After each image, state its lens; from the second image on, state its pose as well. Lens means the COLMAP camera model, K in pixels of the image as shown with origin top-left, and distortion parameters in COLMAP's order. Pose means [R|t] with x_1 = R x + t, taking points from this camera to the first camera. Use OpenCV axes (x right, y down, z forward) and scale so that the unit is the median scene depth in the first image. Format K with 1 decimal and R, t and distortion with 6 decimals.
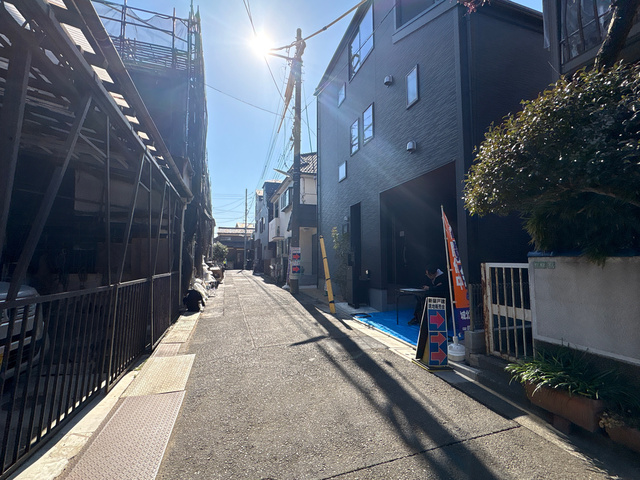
lens RADIAL K [[284.3, 0, 320.0], [0, 284.3, 240.0], [0, 0, 1]] dist [-0.000841, -0.000109]
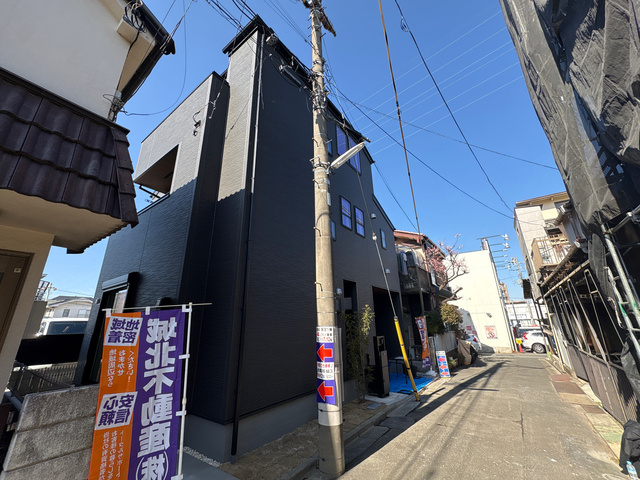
lens RADIAL K [[253.1, 0, 320.0], [0, 253.1, 240.0], [0, 0, 1]] dist [-0.000292, -0.000013]
pose [[-0.582625, 0.272312, 0.765764, -1.042962], [-0.032395, 0.933669, -0.356669, 0.101536], [-0.812095, -0.232611, -0.535157, 3.333119]]
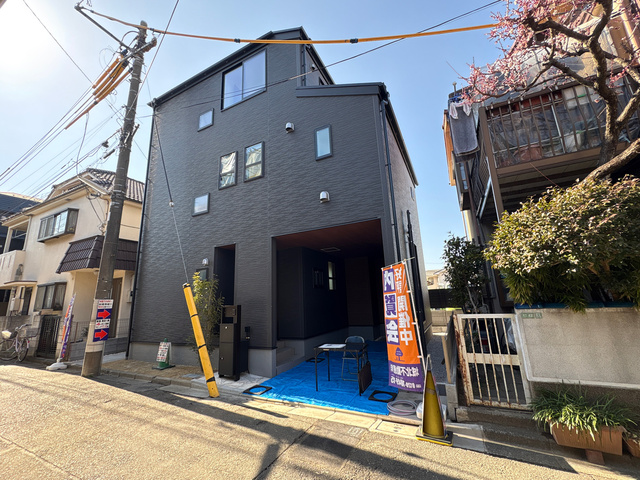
lens RADIAL K [[264.6, 0, 320.0], [0, 264.6, 240.0], [0, 0, 1]] dist [0.000098, -0.000060]
pose [[0.703361, 0.127276, 0.699346, -0.483764], [-0.007013, 0.985034, -0.172216, -0.020992], [-0.710798, 0.116225, 0.693727, 0.556919]]
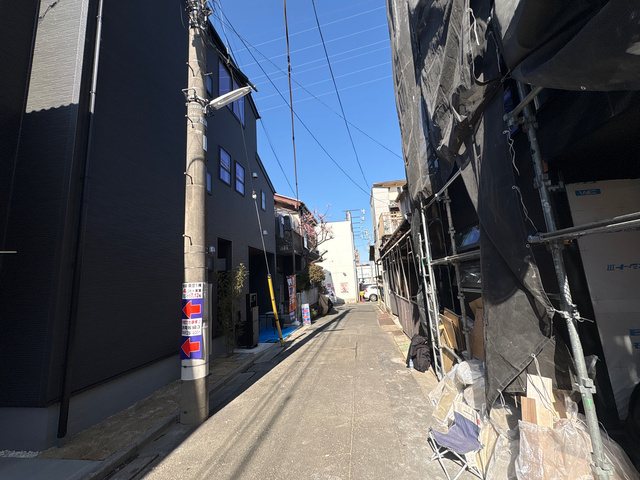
lens RADIAL K [[253.1, 0, 320.0], [0, 253.1, 240.0], [0, 0, 1]] dist [-0.000292, -0.000013]
pose [[-0.887138, 0.133236, 0.441853, -1.037020], [0.035146, 0.974144, -0.223177, 0.132752], [-0.460163, -0.182459, -0.868883, 3.322999]]
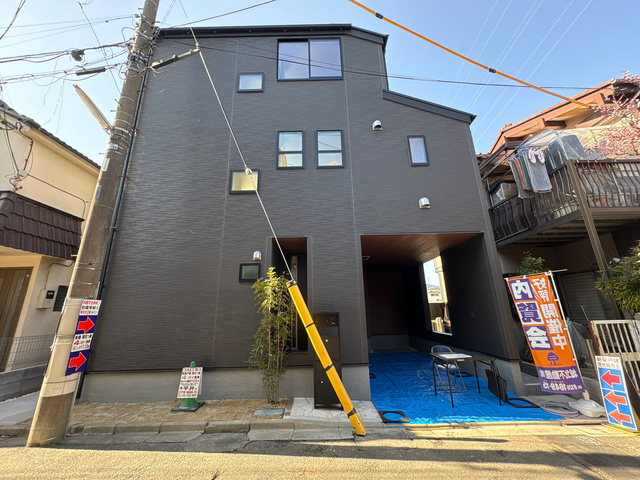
lens RADIAL K [[253.1, 0, 320.0], [0, 253.1, 240.0], [0, 0, 1]] dist [-0.000292, -0.000013]
pose [[0.311289, 0.250812, 0.916620, -0.859574], [-0.040917, 0.967186, -0.250753, 0.057070], [-0.949434, 0.040551, 0.311336, 1.600955]]
